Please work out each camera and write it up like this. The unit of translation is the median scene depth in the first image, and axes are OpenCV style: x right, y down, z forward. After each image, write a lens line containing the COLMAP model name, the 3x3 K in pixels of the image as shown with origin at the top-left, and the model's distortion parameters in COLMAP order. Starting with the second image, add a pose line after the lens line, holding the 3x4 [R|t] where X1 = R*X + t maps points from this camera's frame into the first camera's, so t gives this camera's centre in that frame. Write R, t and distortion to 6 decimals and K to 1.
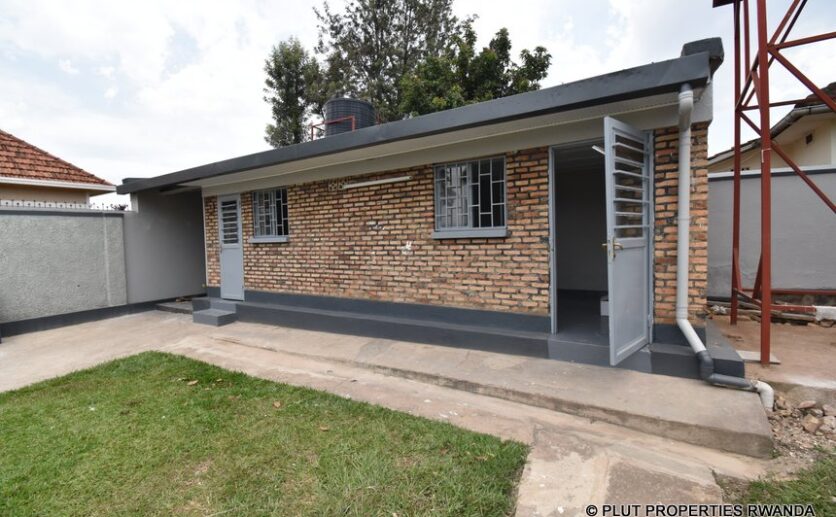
lens RADIAL K [[373.3, 0, 418.1], [0, 373.3, 260.4], [0, 0, 1]] dist [-0.001522, -0.000131]
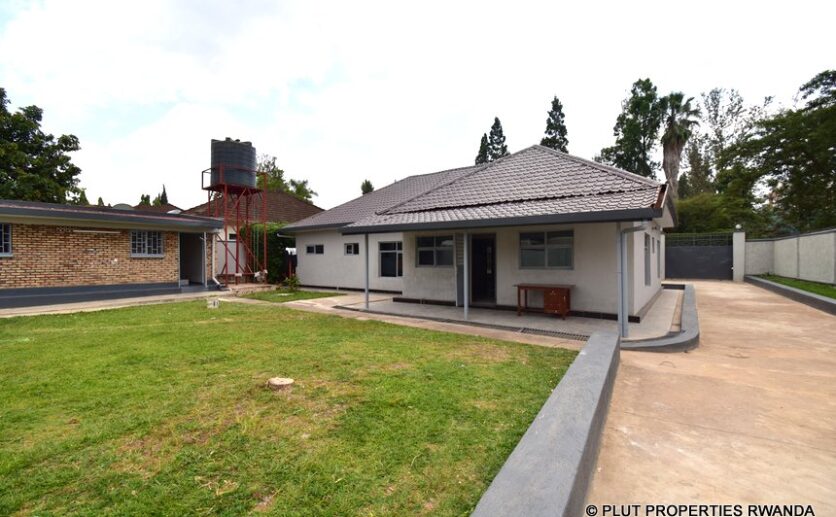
lens RADIAL K [[373.3, 0, 418.2], [0, 373.3, 258.6], [0, 0, 1]] dist [-0.001522, -0.000131]
pose [[0.081610, 0.012896, 0.996581, -2.416086], [0.033096, 0.999330, -0.015642, 0.055924], [-0.996115, 0.034260, 0.081128, -1.214754]]
